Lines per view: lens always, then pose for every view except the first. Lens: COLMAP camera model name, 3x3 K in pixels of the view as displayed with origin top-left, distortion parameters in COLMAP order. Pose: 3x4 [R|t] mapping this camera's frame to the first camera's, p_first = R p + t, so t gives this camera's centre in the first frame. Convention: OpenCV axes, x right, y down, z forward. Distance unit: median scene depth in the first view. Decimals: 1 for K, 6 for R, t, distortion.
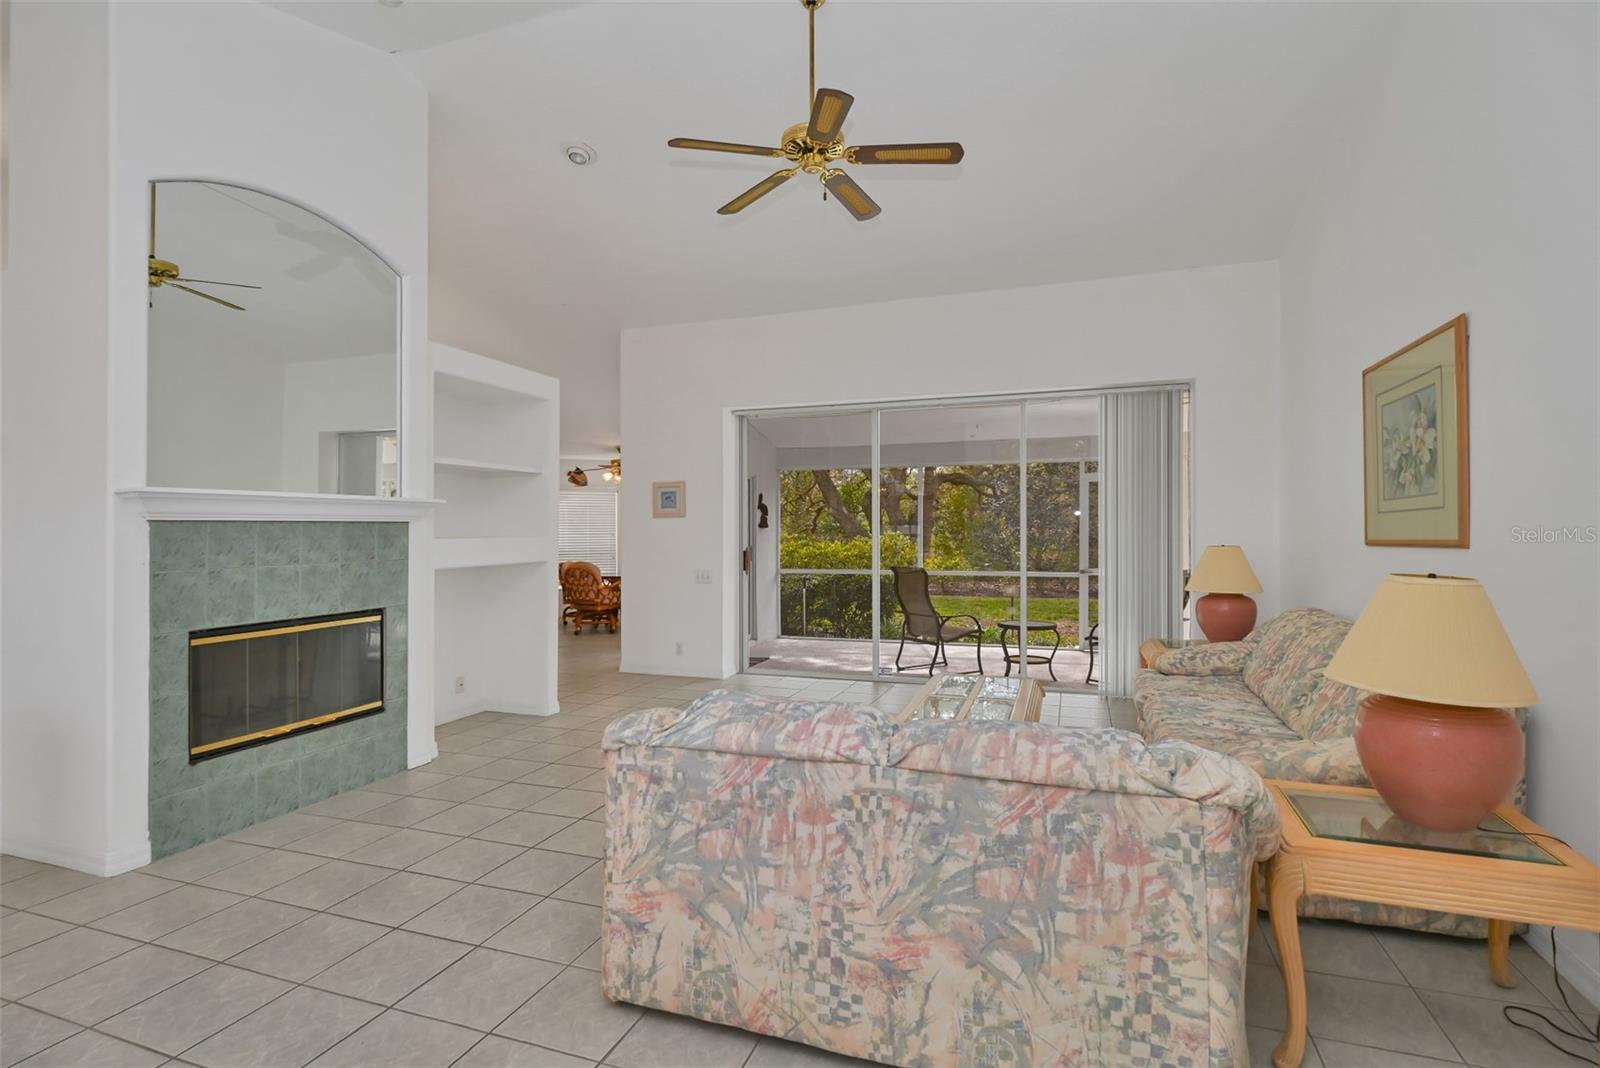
lens RADIAL K [[735.3, 0, 804.7], [0, 735.3, 529.3], [0, 0, 1]] dist [0.008102, -0.006495]
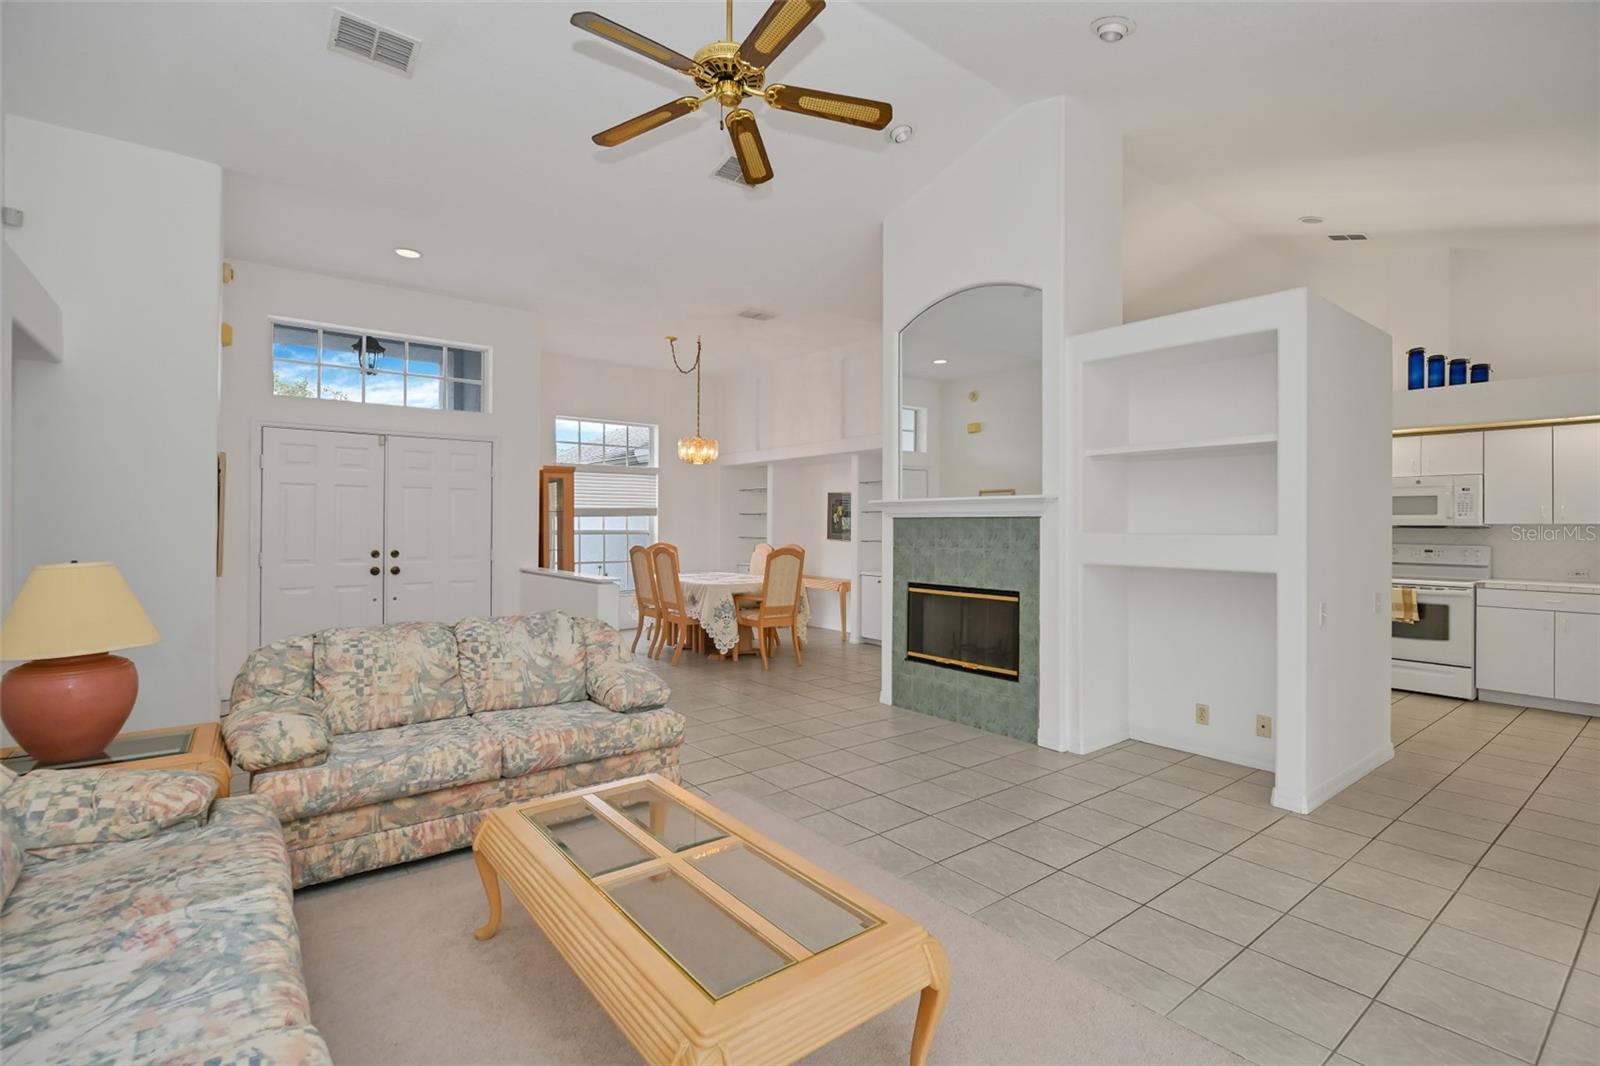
lens RADIAL K [[735.3, 0, 798.7], [0, 735.3, 524.3], [0, 0, 1]] dist [0.008102, -0.006495]
pose [[-0.526298, -0.002934, -0.850295, 0.694495], [-0.005756, 0.999983, 0.000112, 0.004439], [0.850281, 0.004953, -0.526306, 1.550410]]
